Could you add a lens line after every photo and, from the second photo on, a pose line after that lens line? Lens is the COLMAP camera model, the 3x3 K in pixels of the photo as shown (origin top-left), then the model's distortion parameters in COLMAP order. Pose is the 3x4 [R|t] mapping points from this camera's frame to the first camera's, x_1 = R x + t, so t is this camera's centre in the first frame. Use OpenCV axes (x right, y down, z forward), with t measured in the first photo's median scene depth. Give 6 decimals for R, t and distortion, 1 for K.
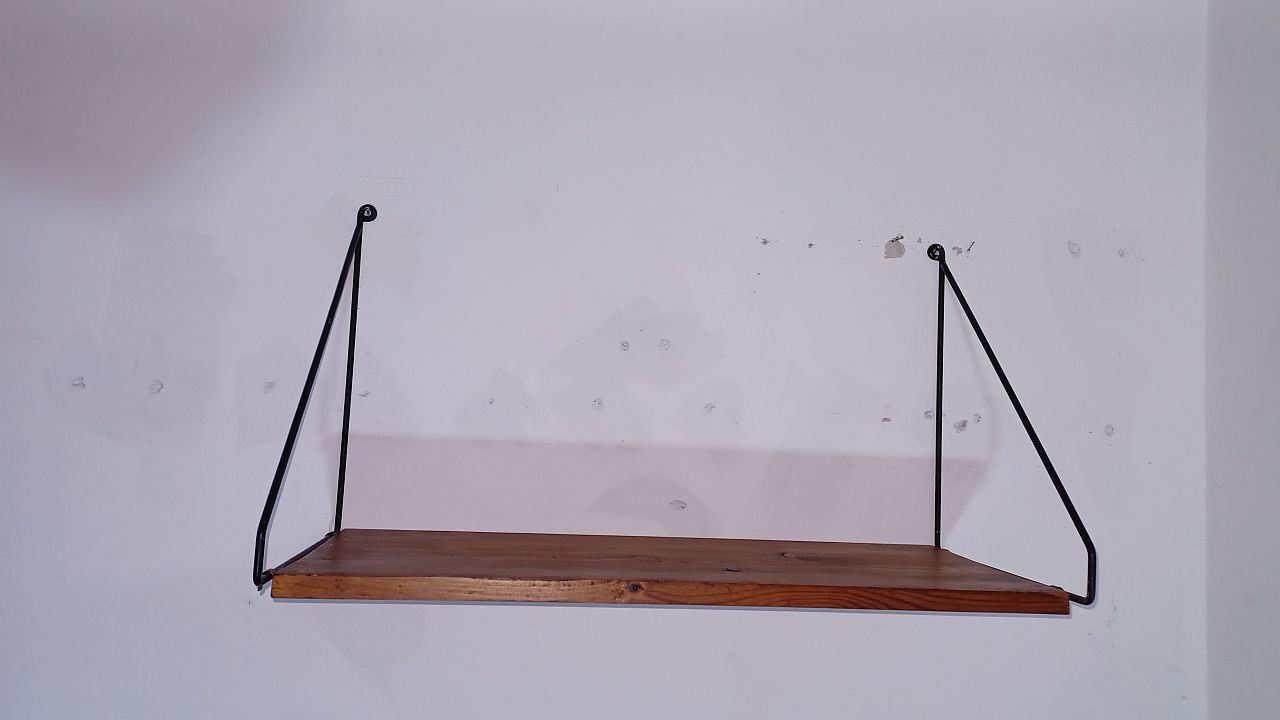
lens RADIAL K [[933.0, 0, 625.7], [0, 933.0, 356.0], [0, 0, 1]] dist [0.067598, -0.048227]
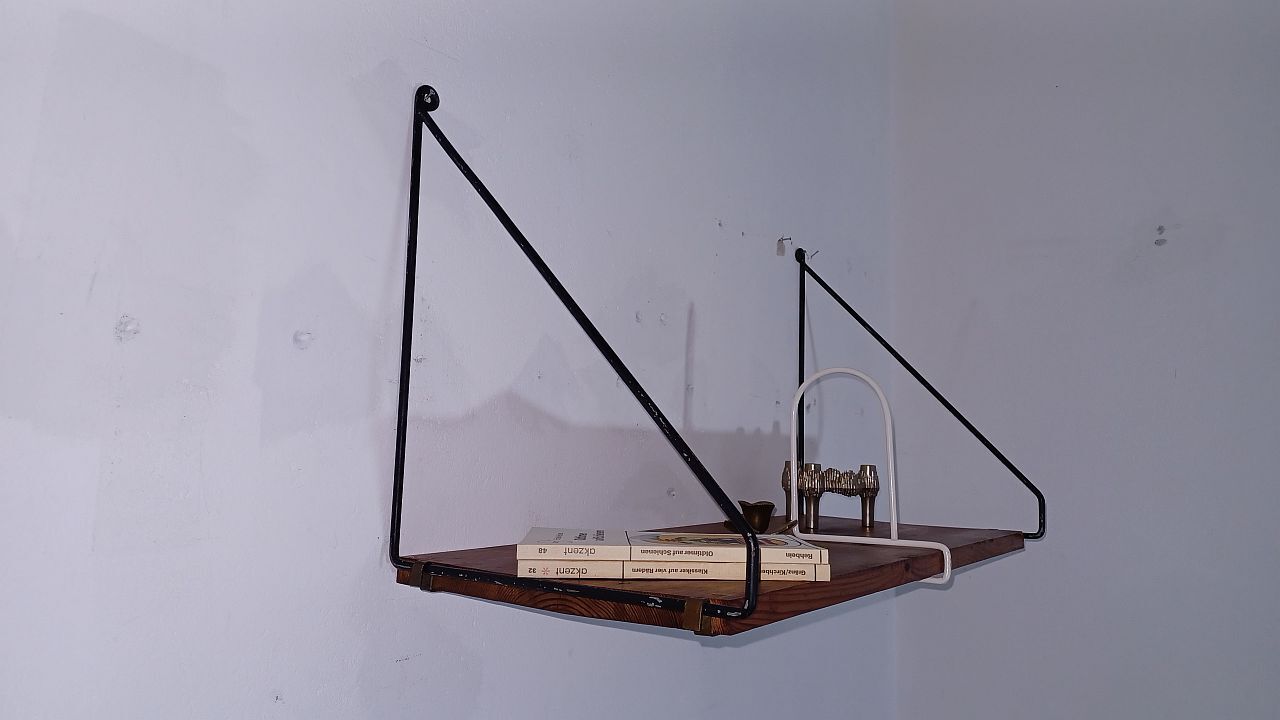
lens RADIAL K [[933.0, 0, 631.5], [0, 933.0, 349.1], [0, 0, 1]] dist [0.067598, -0.048227]
pose [[0.668363, 0.049247, 0.742203, -0.680819], [-0.040251, 0.998738, -0.030022, 0.047549], [-0.742745, -0.009808, 0.669502, 0.420165]]
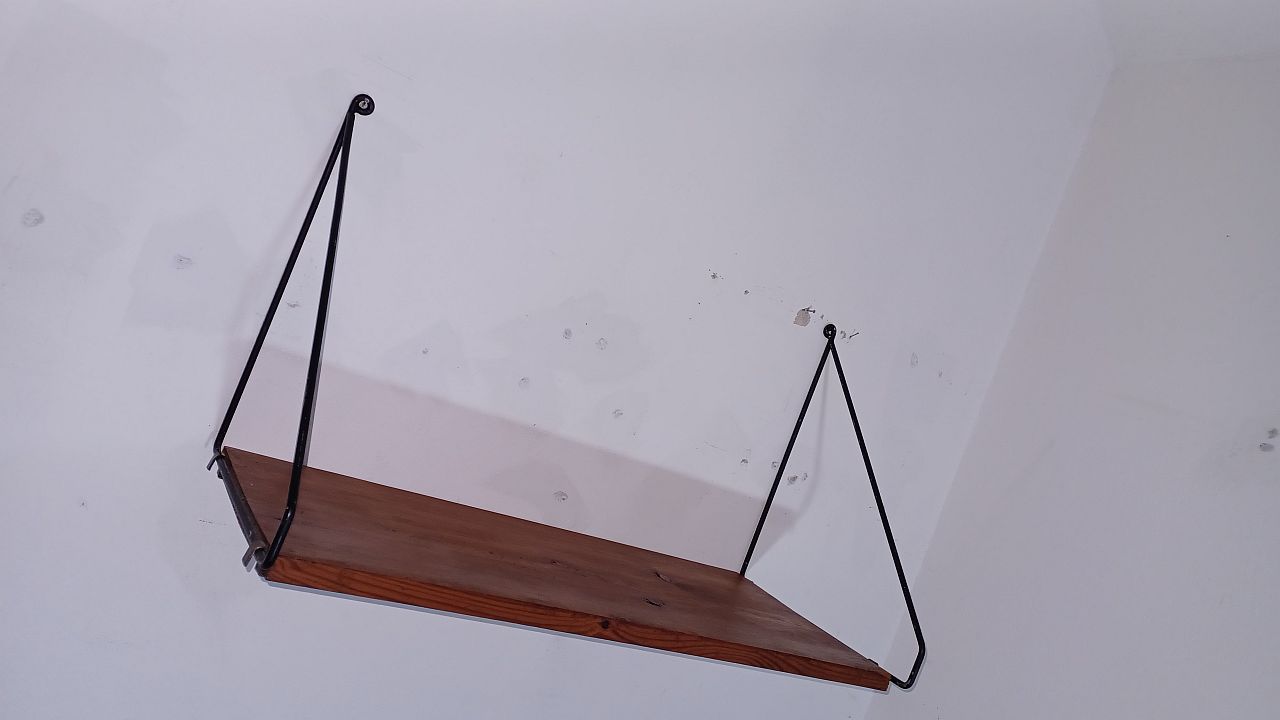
lens RADIAL K [[933.0, 0, 631.5], [0, 933.0, 351.7], [0, 0, 1]] dist [0.067598, -0.048227]
pose [[0.851805, 0.286986, 0.438255, -0.377839], [-0.348281, 0.935165, 0.064548, -0.082358], [-0.391317, -0.207618, 0.896530, 0.092092]]
